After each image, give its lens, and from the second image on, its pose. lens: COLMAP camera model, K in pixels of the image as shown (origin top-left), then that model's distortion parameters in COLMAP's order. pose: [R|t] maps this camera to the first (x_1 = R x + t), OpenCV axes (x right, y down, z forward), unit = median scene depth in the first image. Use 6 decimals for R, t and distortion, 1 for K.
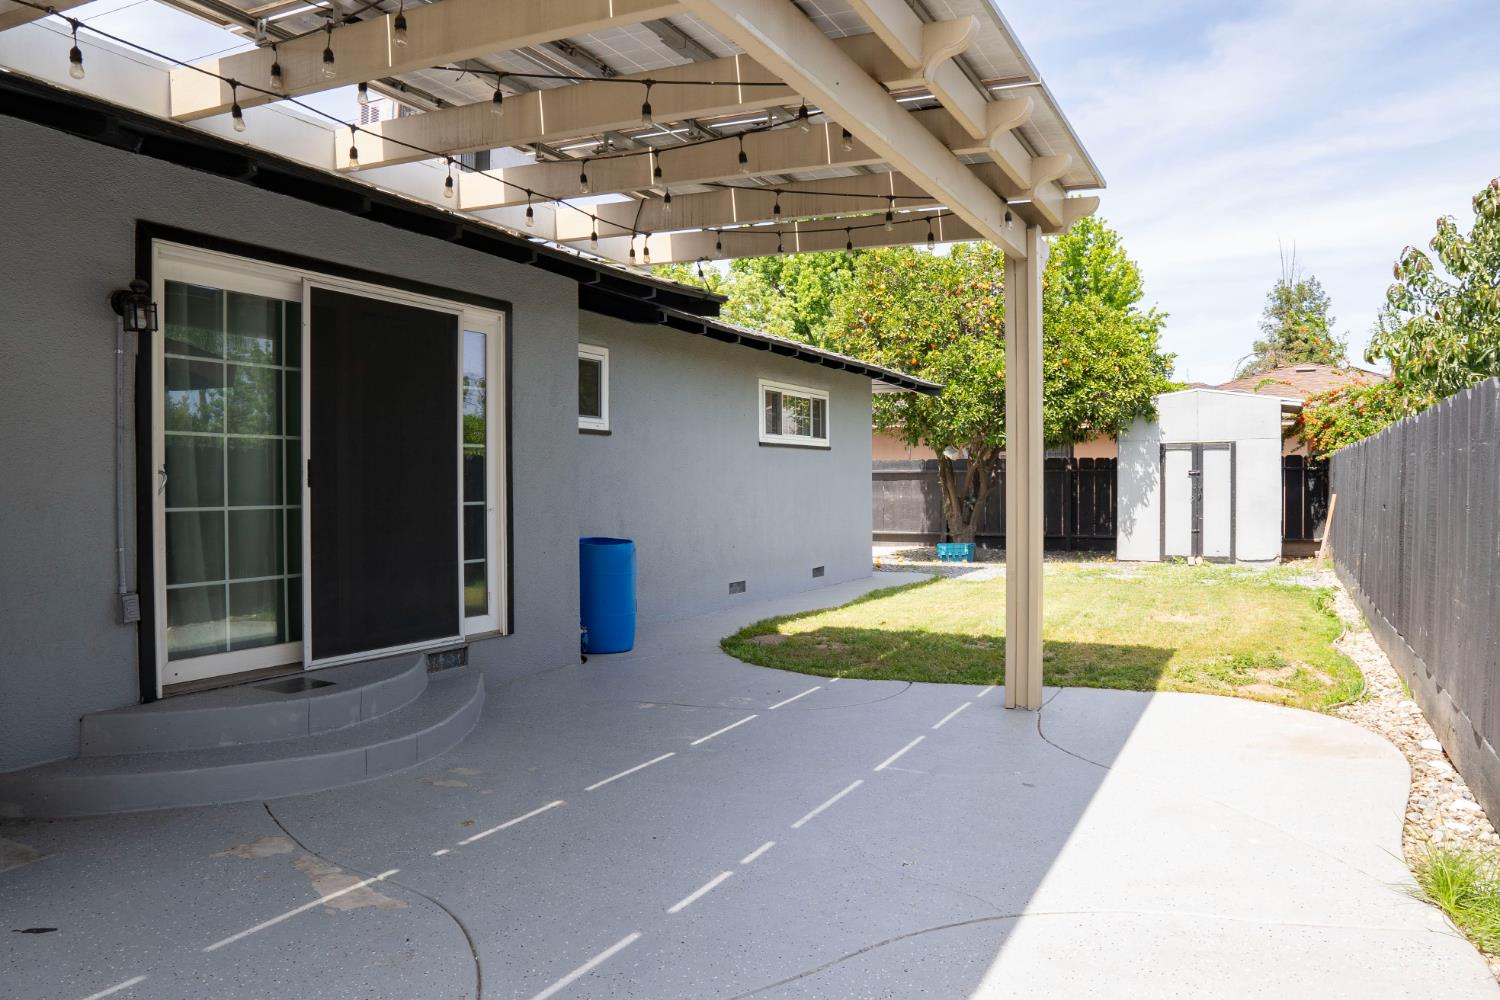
lens RADIAL K [[1057.5, 0, 746.9], [0, 1057.5, 492.8], [0, 0, 1]] dist [-0.112304, 0.076222]
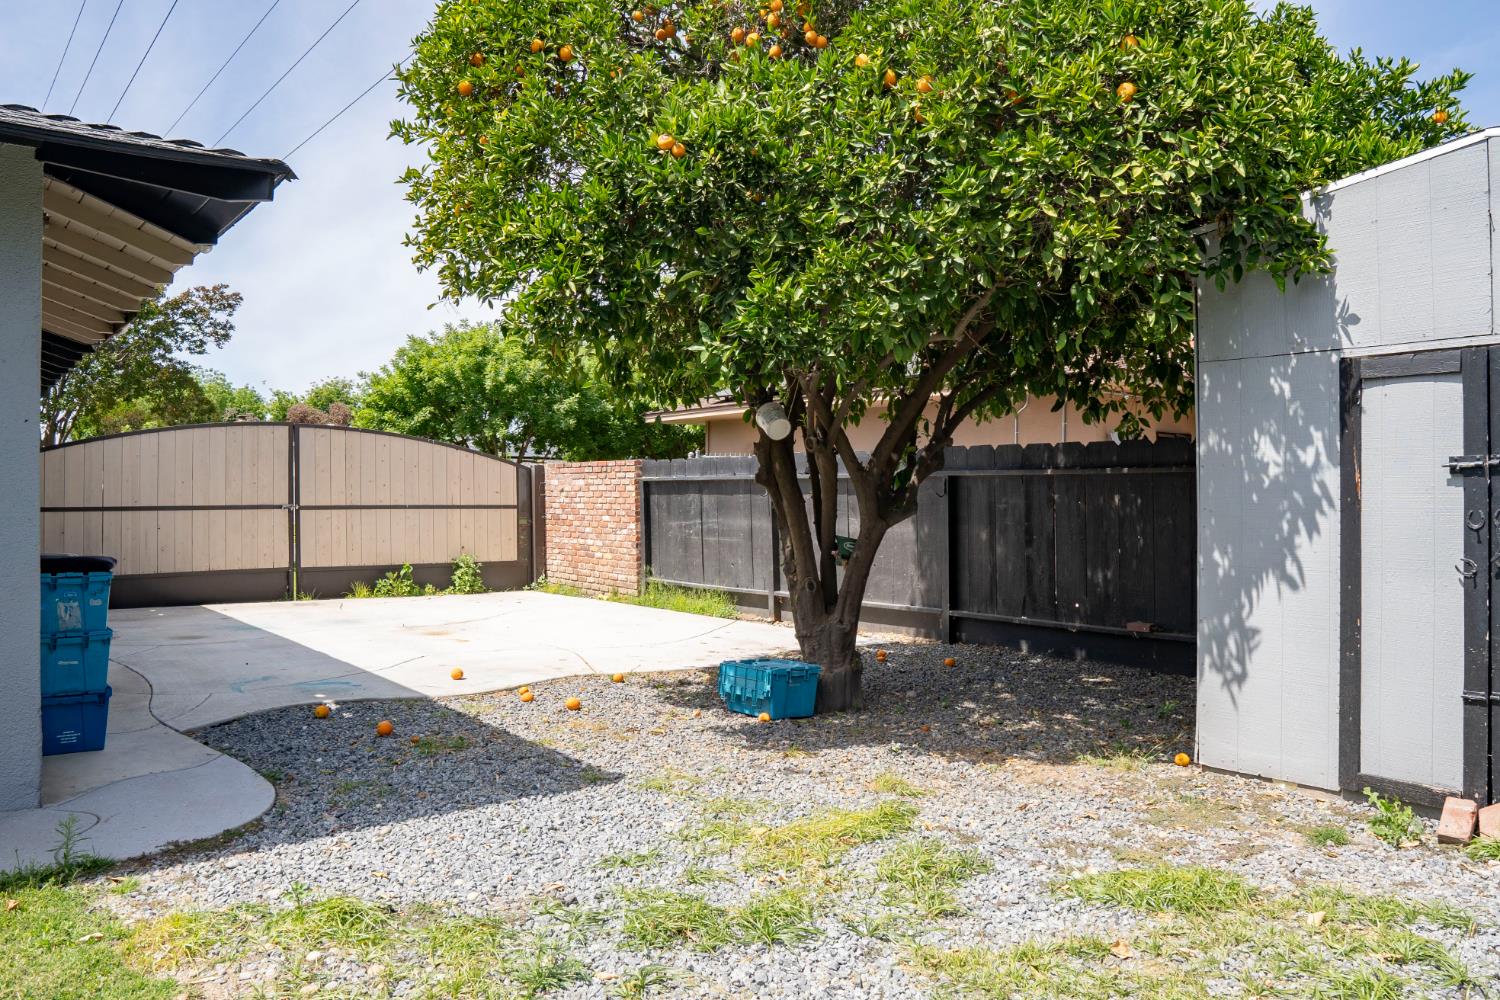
lens RADIAL K [[1058.7, 0, 749.4], [0, 1058.7, 491.1], [0, 0, 1]] dist [-0.111525, 0.079079]
pose [[0.918742, -0.001847, -0.394855, 0.360989], [-0.003177, 0.999922, -0.012070, -0.009049], [0.394846, 0.012344, 0.918664, 0.693146]]
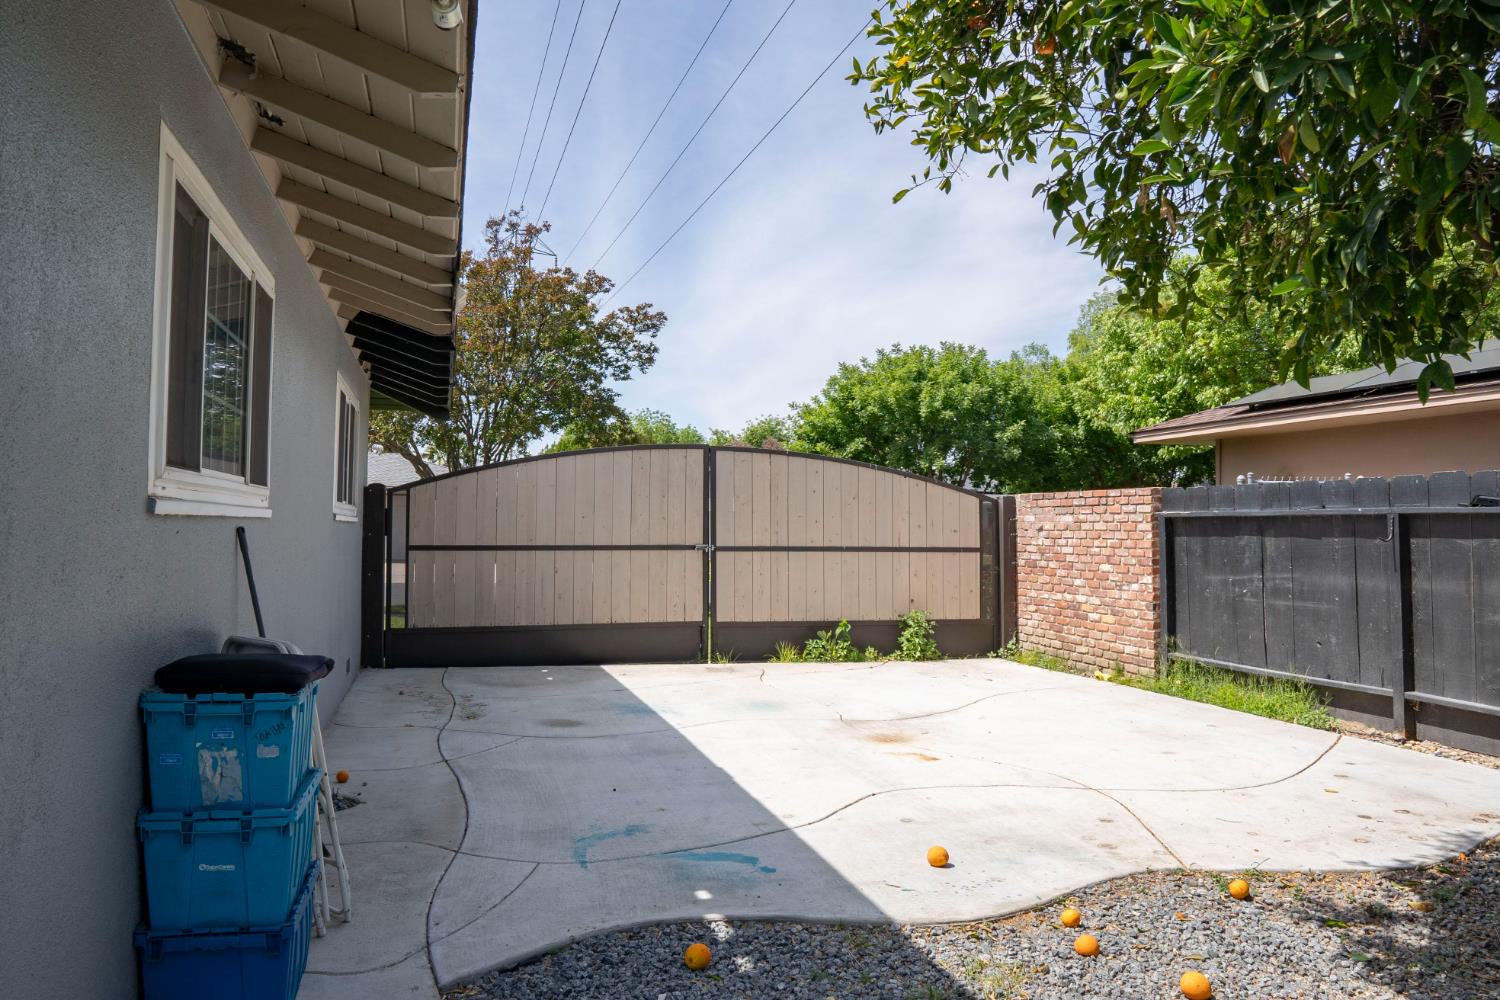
lens RADIAL K [[1057.5, 0, 746.9], [0, 1057.5, 492.8], [0, 0, 1]] dist [-0.112304, 0.076222]
pose [[0.692134, -0.020140, -0.721488, 0.222893], [-0.013664, 0.999066, -0.040997, -0.012951], [0.721639, 0.038234, 0.691213, 0.842666]]
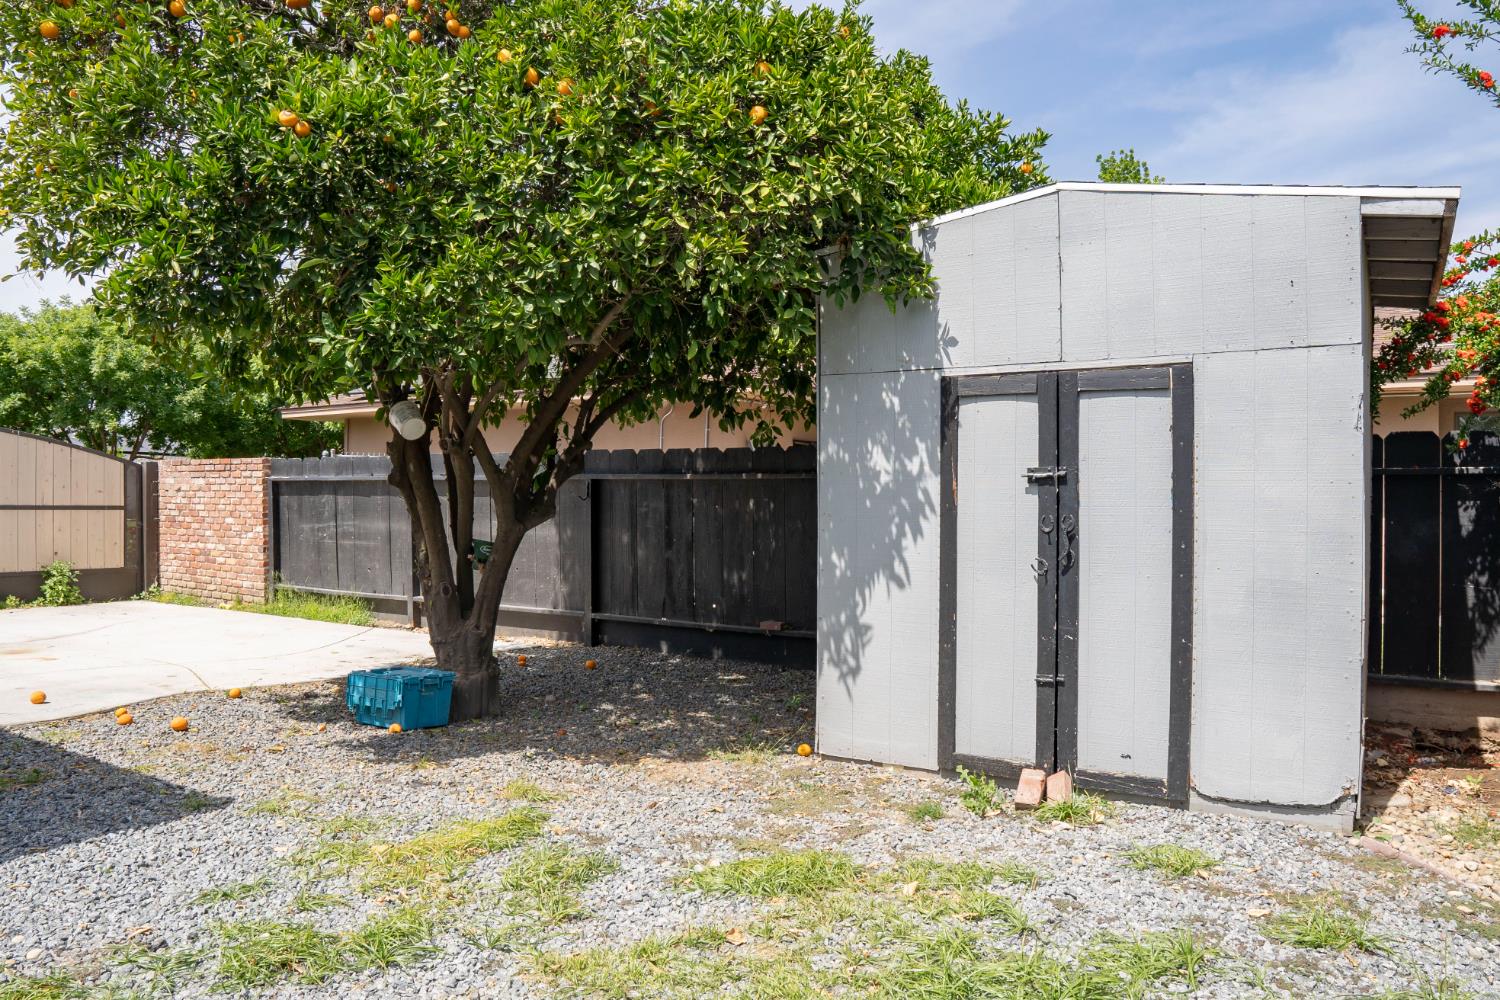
lens RADIAL K [[1057.5, 0, 746.9], [0, 1057.5, 492.8], [0, 0, 1]] dist [-0.112304, 0.076222]
pose [[0.996470, 0.006397, -0.083710, 0.366711], [-0.007662, 0.999861, -0.014801, -0.009292], [0.083604, 0.015390, 0.996380, 0.695481]]
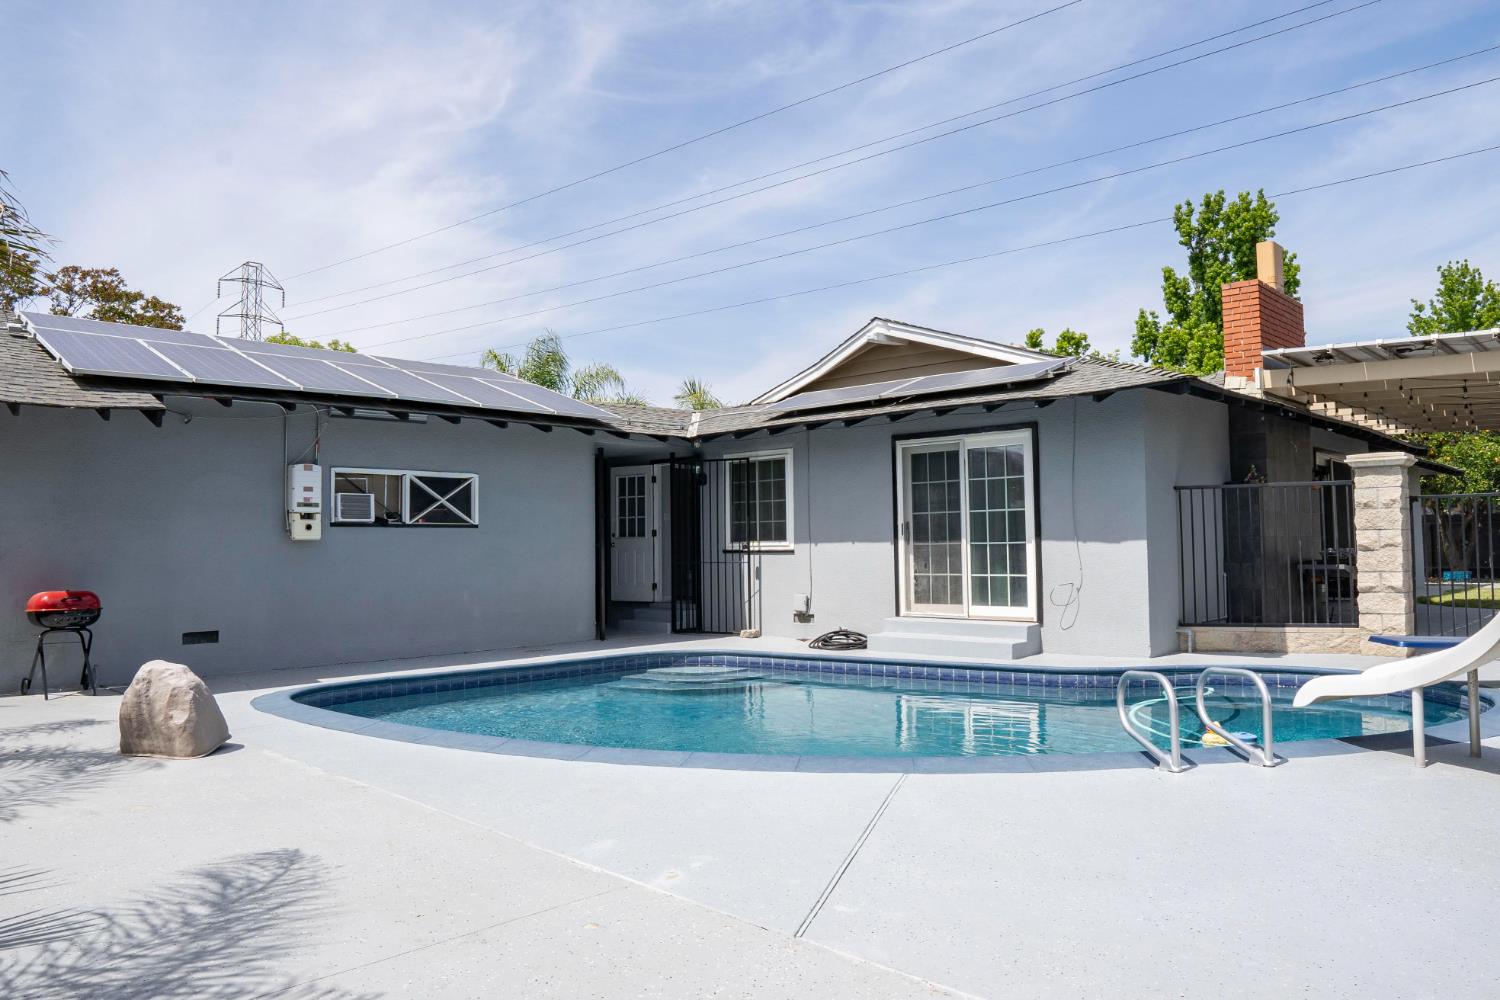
lens RADIAL K [[1058.7, 0, 749.4], [0, 1058.7, 491.1], [0, 0, 1]] dist [-0.111525, 0.079079]
pose [[0.960394, -0.025274, -0.277496, -0.352170], [0.008441, 0.998060, -0.061687, 0.015042], [0.278517, 0.056902, 0.958744, -0.656996]]
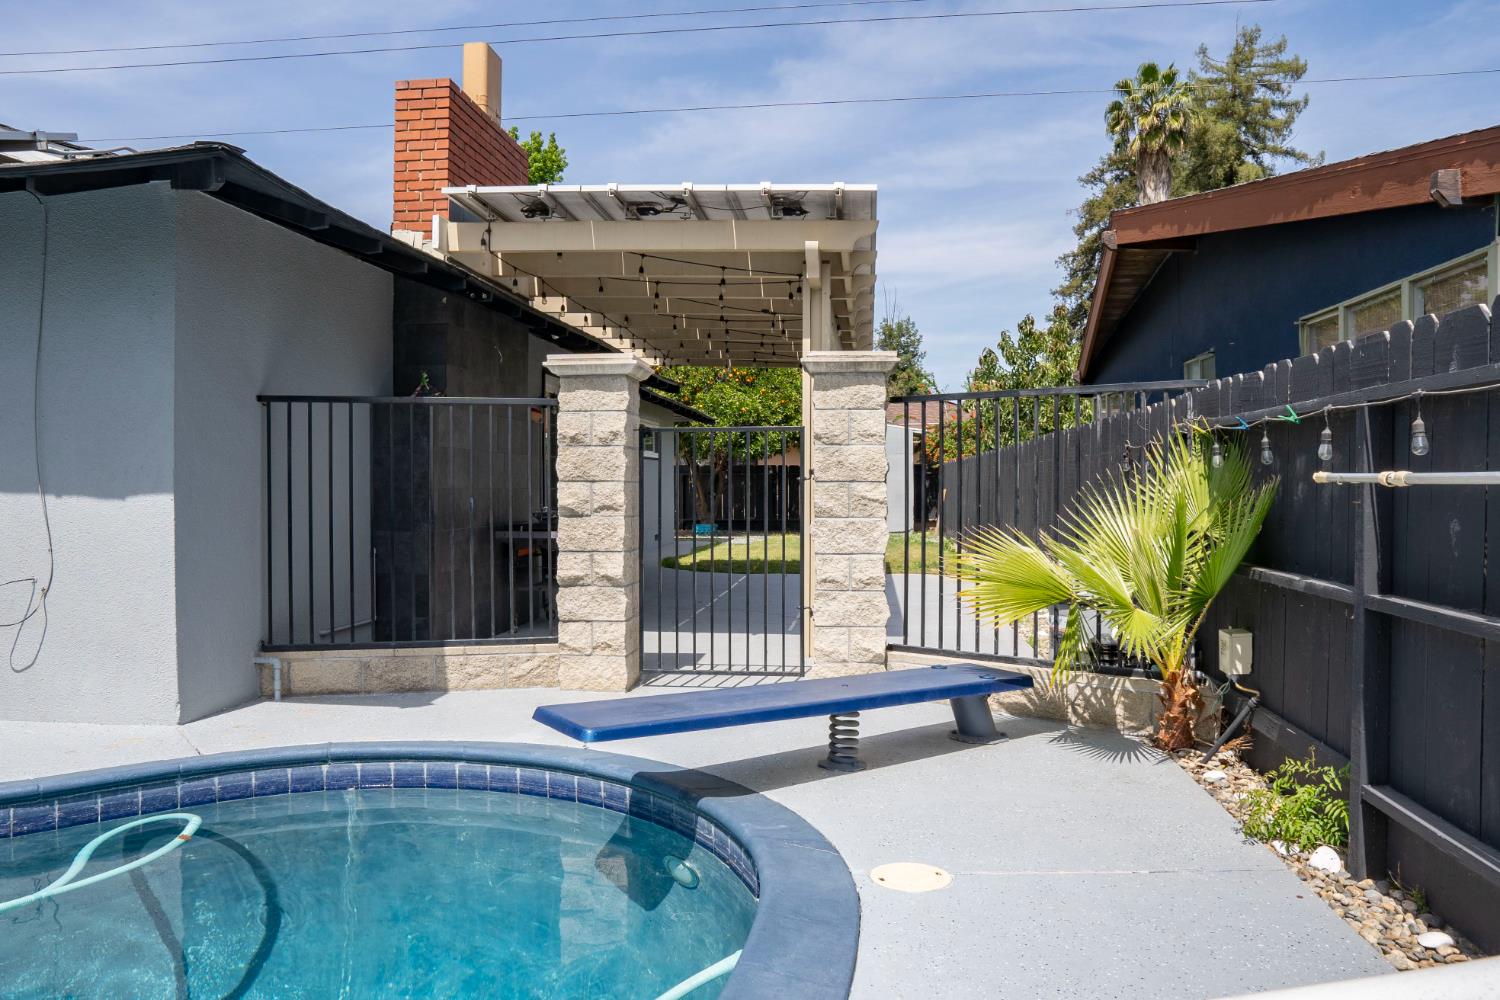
lens RADIAL K [[1057.5, 0, 746.9], [0, 1057.5, 492.8], [0, 0, 1]] dist [-0.112304, 0.076222]
pose [[0.935522, -0.002045, 0.353262, -0.253292], [0.003313, 0.999990, -0.002984, 0.009293], [-0.353253, 0.003962, 0.935520, -0.366052]]
